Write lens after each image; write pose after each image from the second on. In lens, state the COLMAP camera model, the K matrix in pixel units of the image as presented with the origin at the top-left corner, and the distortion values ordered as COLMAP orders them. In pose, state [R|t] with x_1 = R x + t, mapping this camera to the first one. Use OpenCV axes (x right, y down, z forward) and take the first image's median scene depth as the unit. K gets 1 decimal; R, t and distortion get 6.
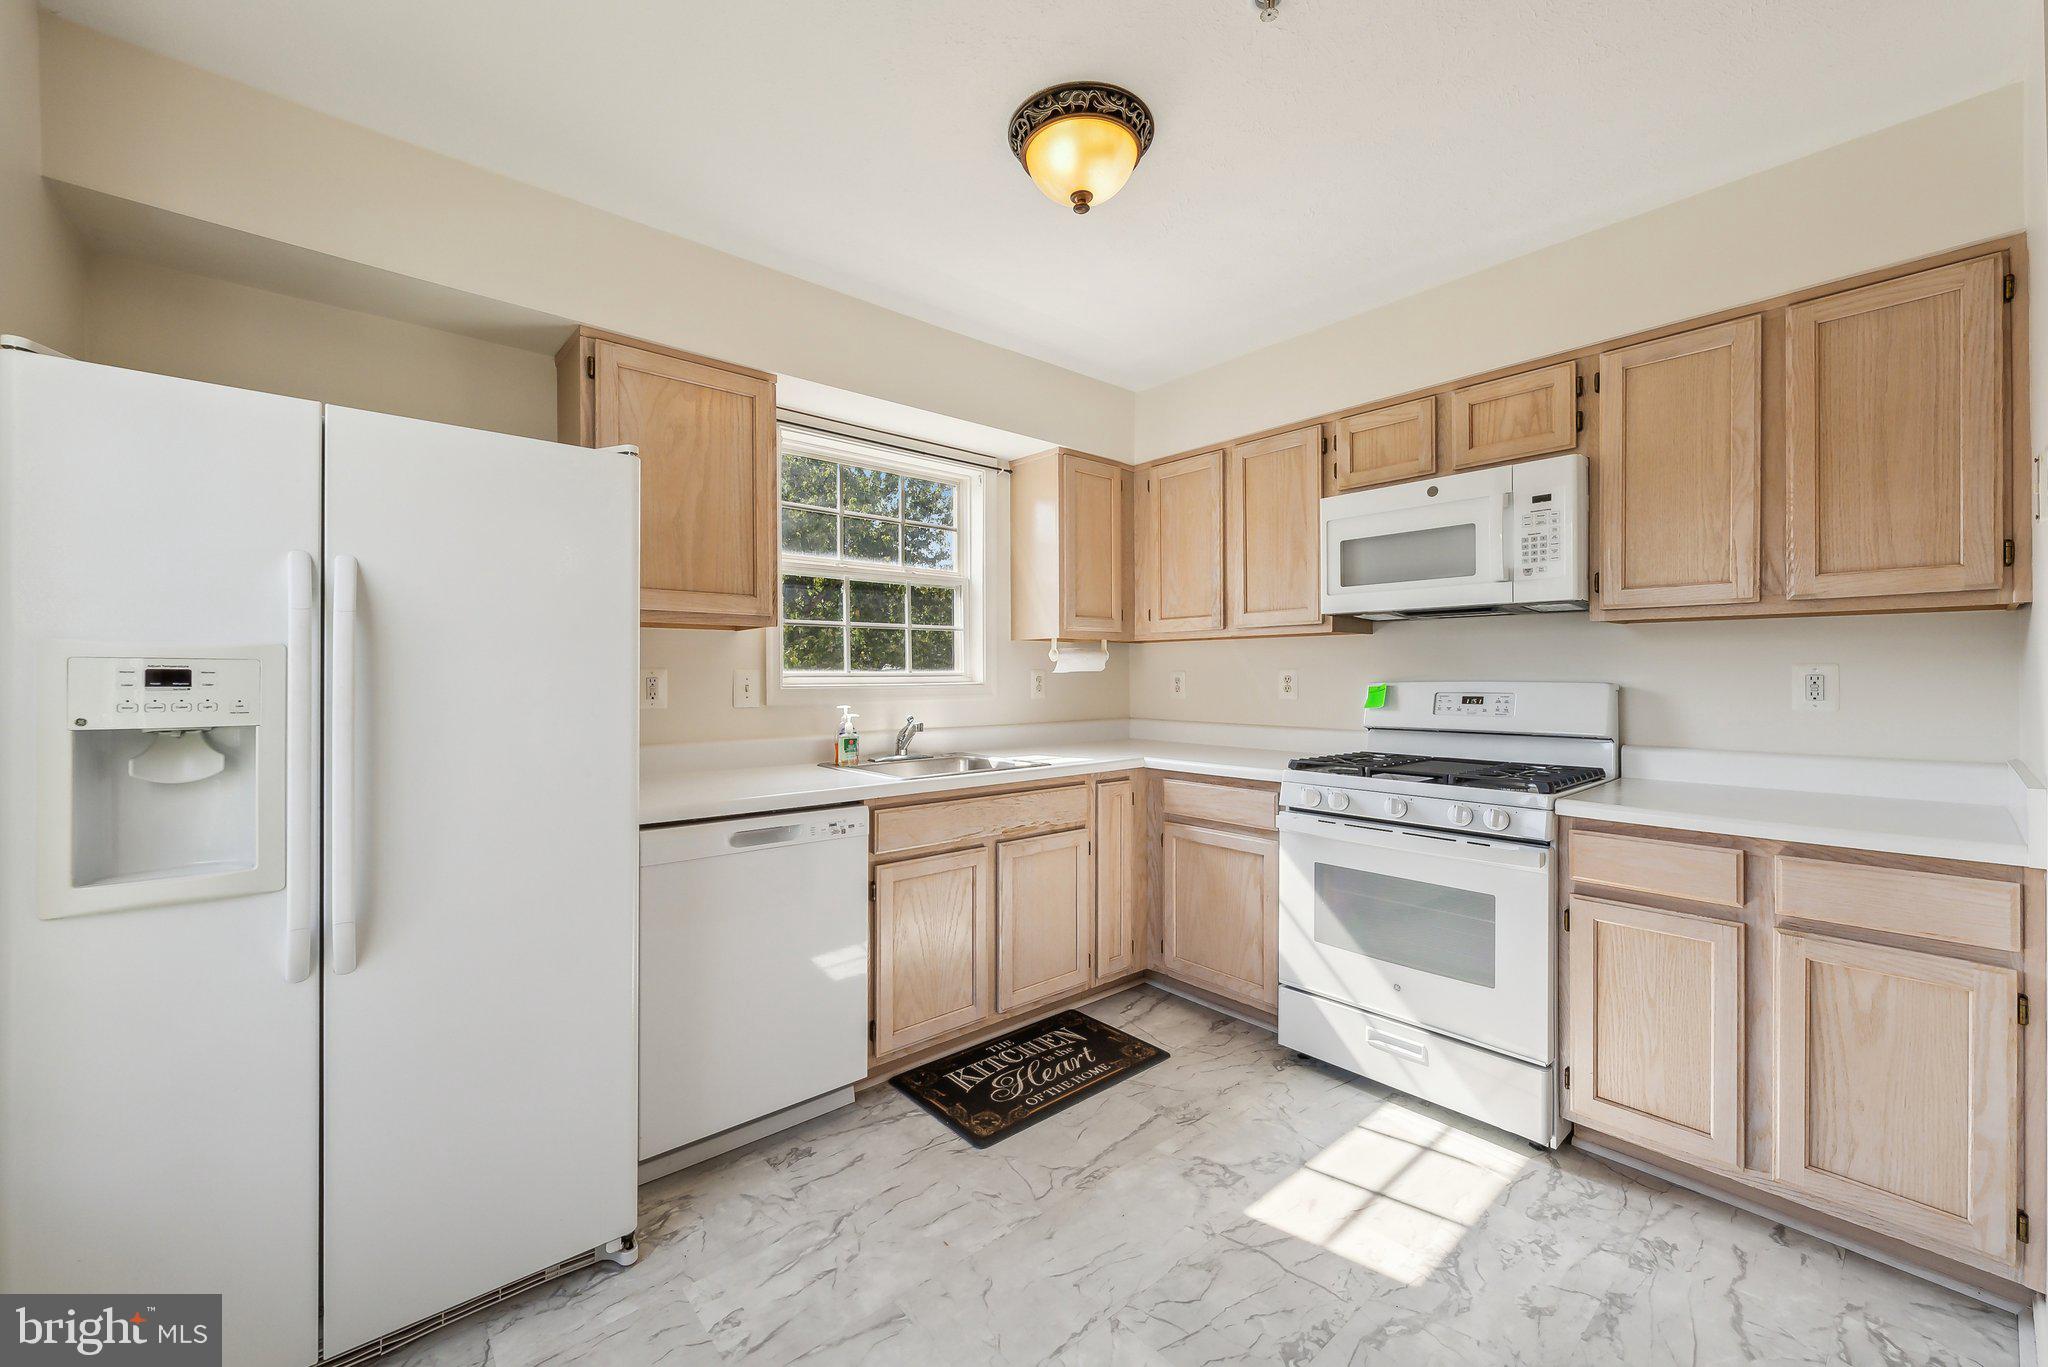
lens RADIAL K [[807.1, 0, 1024.2], [0, 807.1, 674.1], [0, 0, 1]] dist [-0.003859, -0.000564]
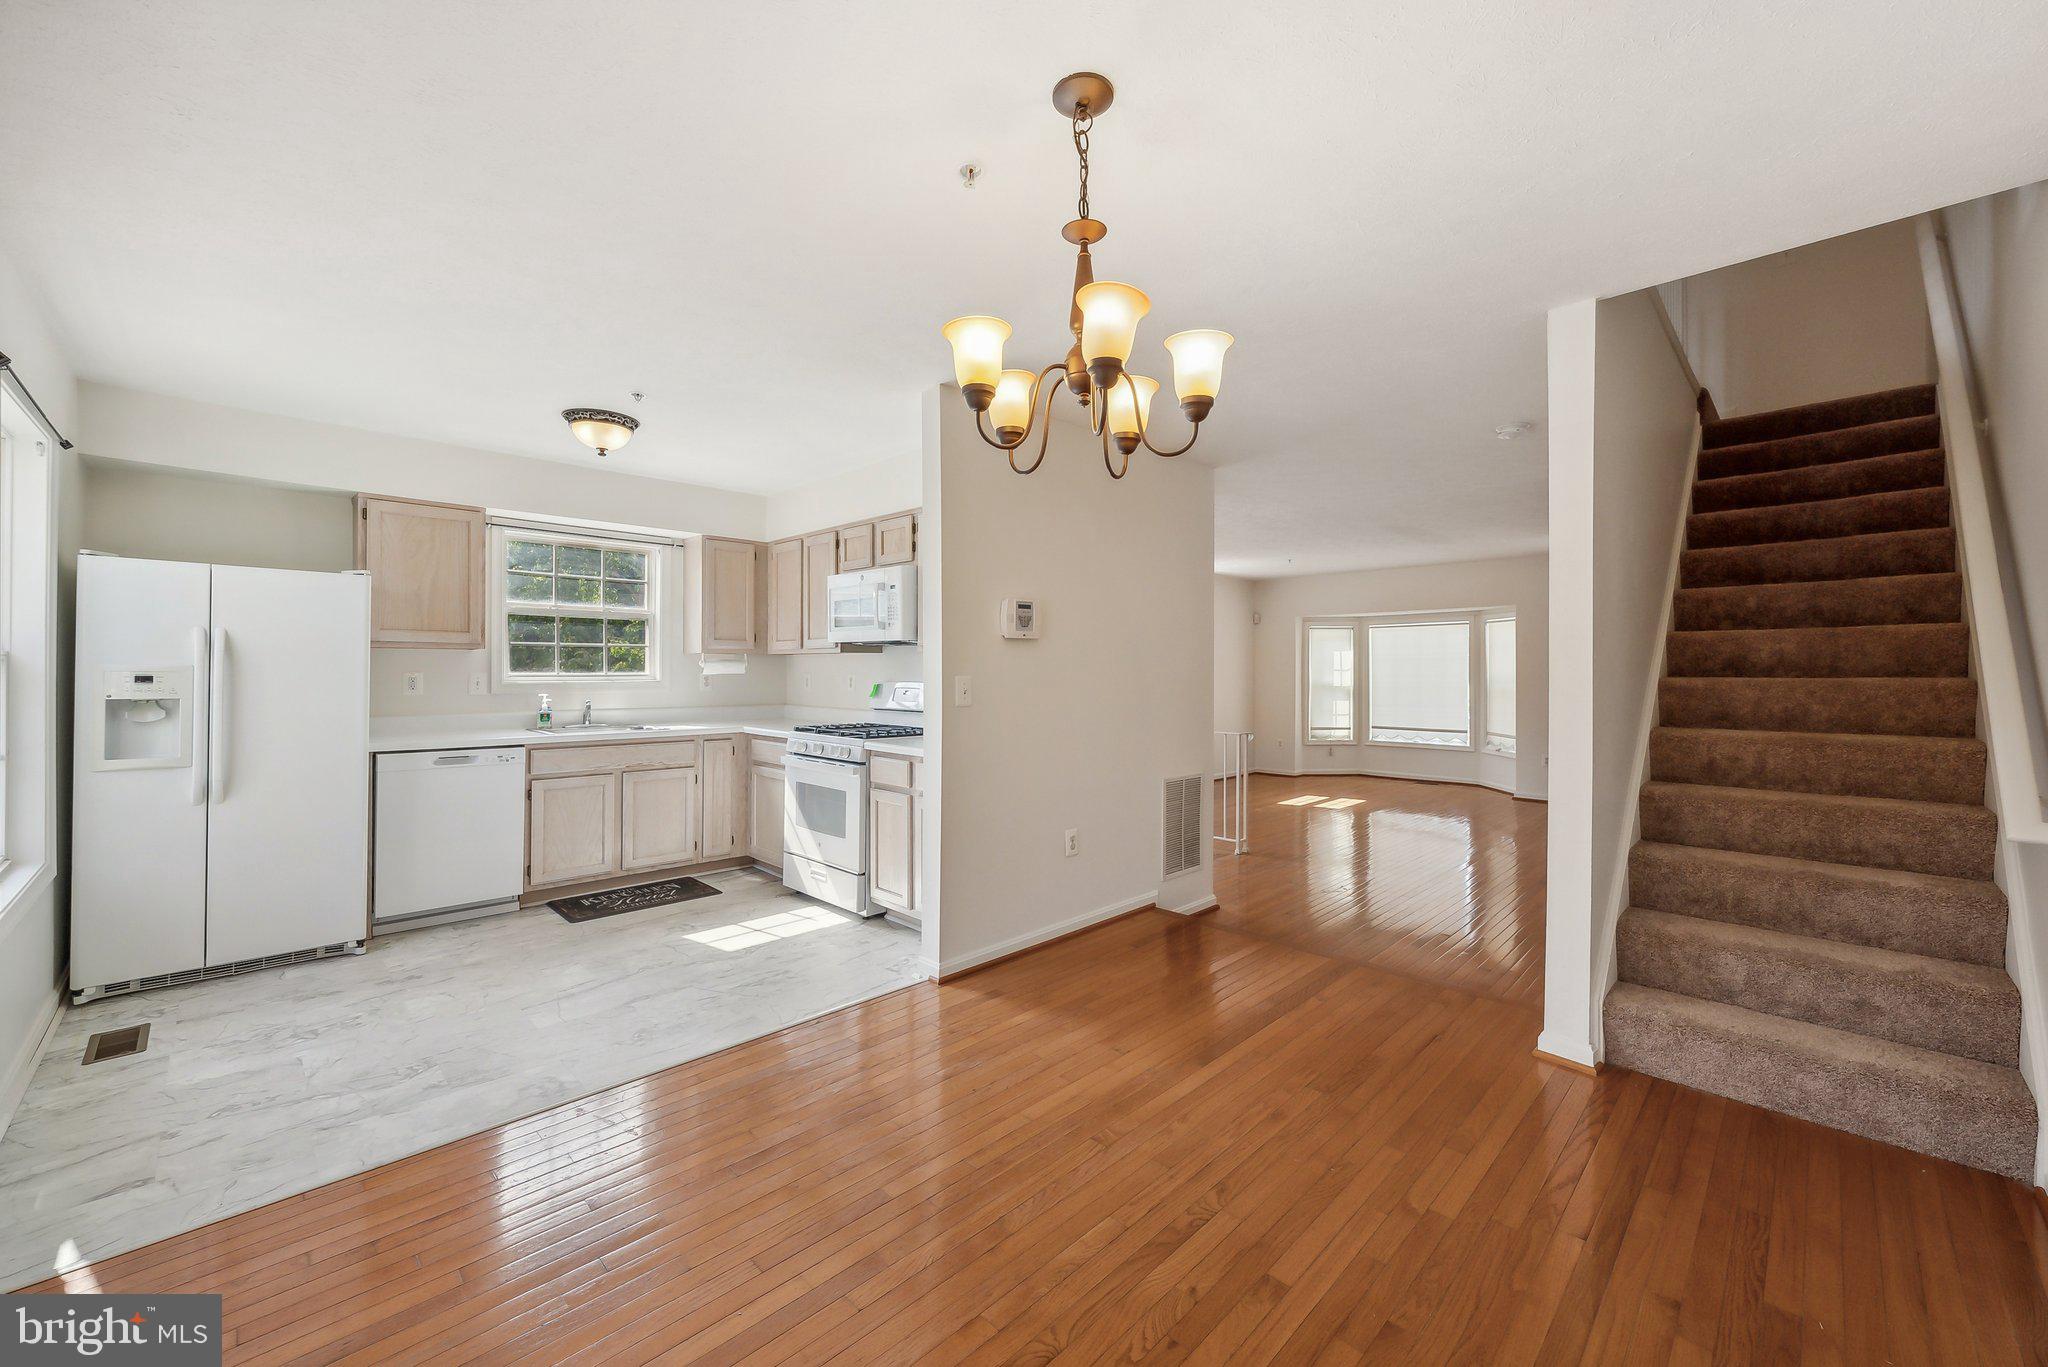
lens RADIAL K [[807.1, 0, 1030.8], [0, 807.1, 664.8], [0, 0, 1]] dist [-0.003859, -0.000564]
pose [[0.997123, 0.007280, 0.075448, 0.816317], [-0.006958, 0.999966, -0.004533, -0.025814], [-0.075479, 0.003995, 0.997139, -0.924737]]
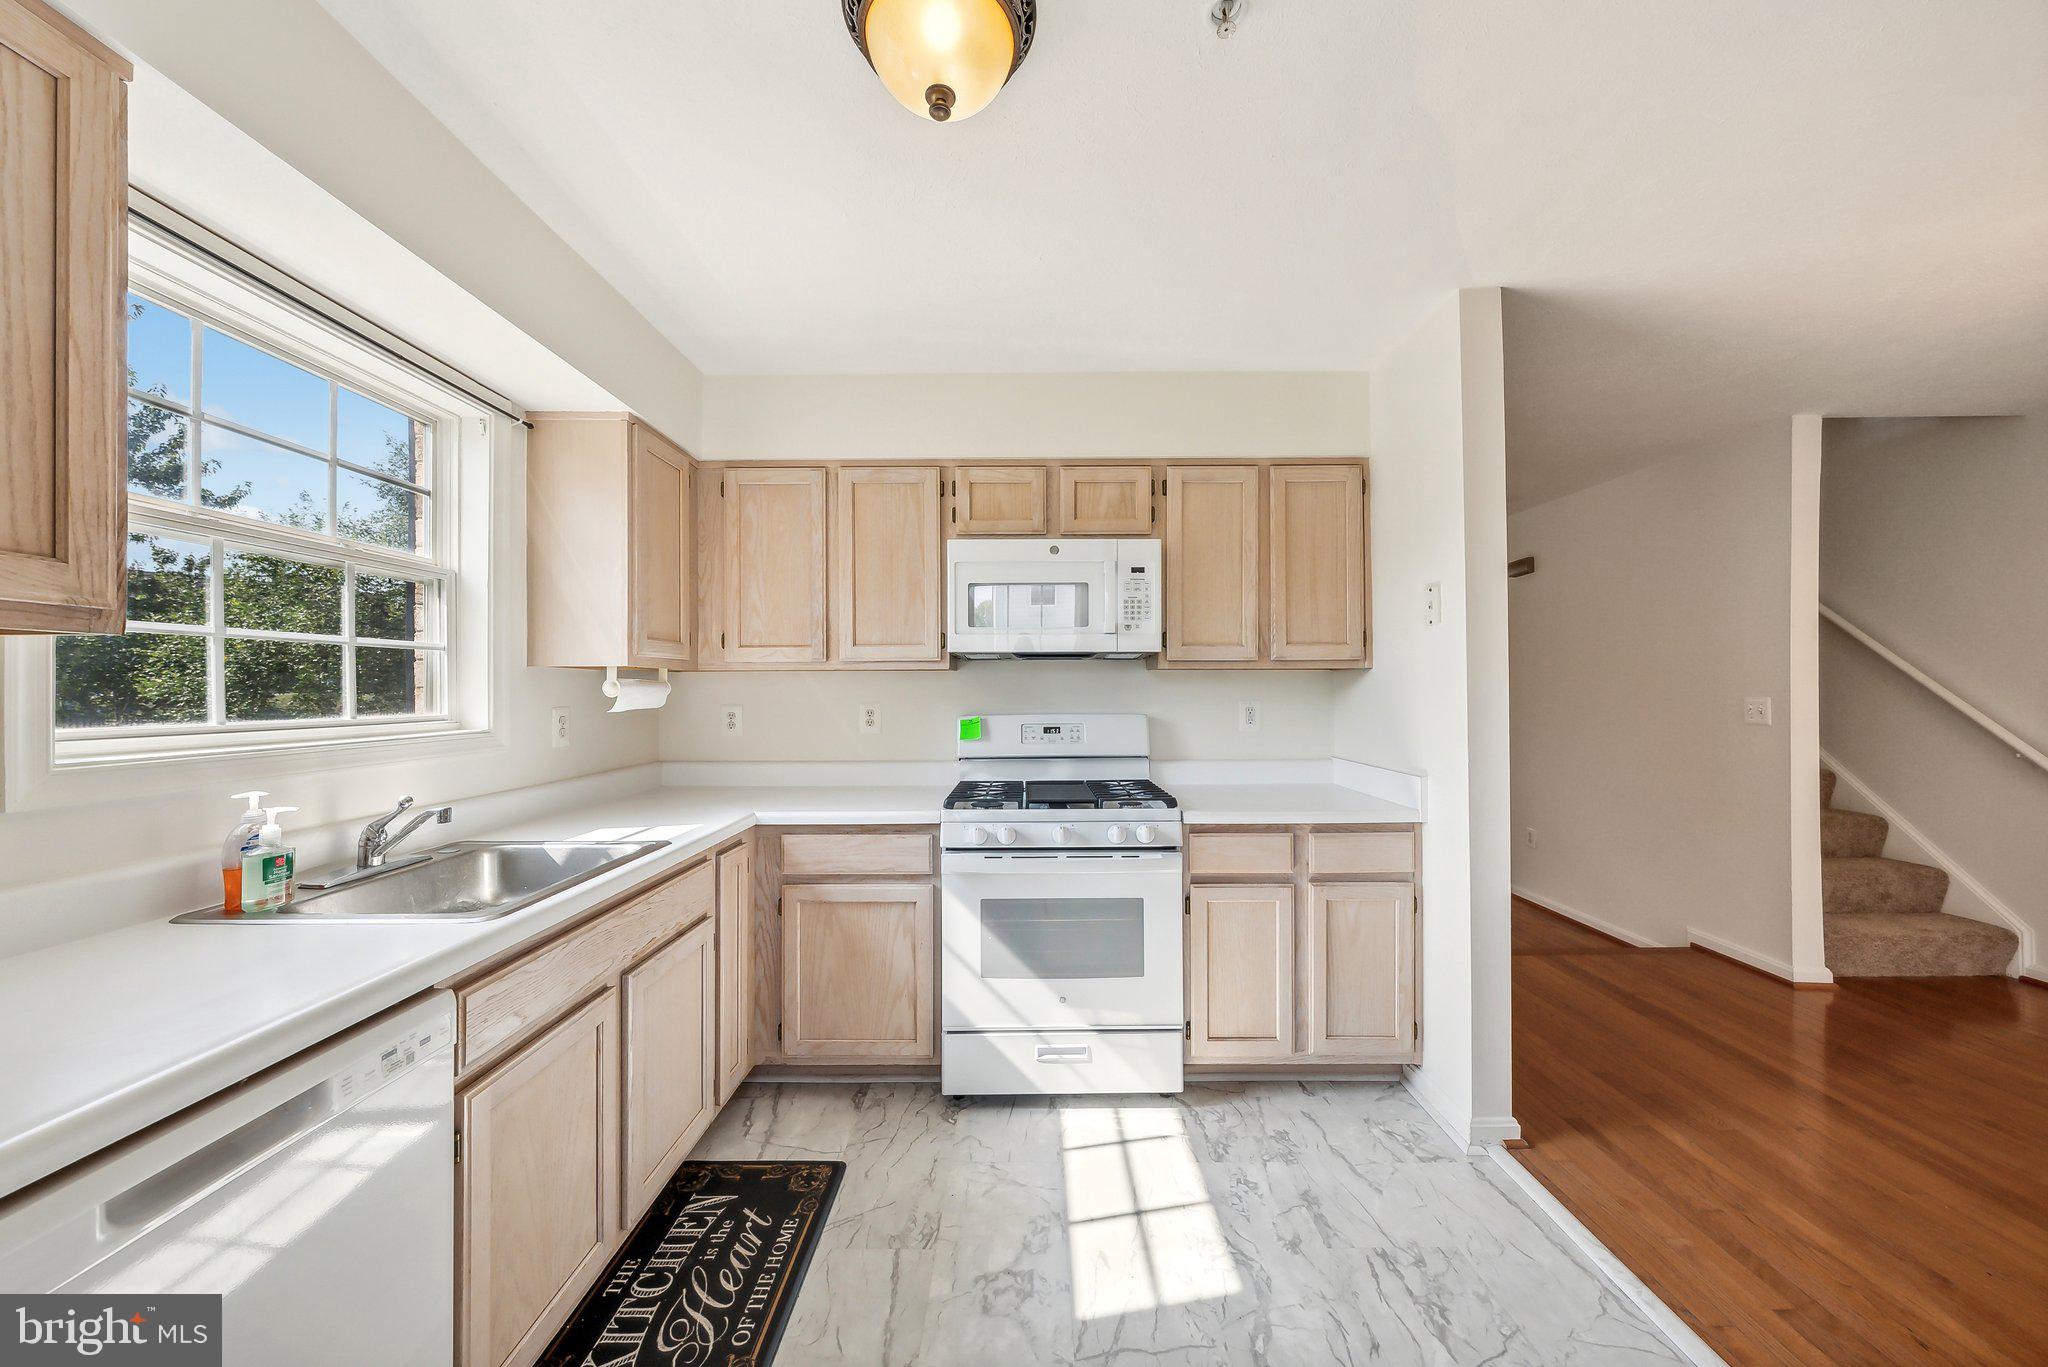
lens RADIAL K [[708.1, 0, 1030.3], [0, 708.1, 680.6], [0, 0, 1]] dist [-0.005461, 0.000714]
pose [[0.650732, 0.008449, 0.759260, -0.298349], [0.002653, 0.999907, -0.013400, -0.031115], [-0.759303, 0.010734, 0.650649, 0.409271]]
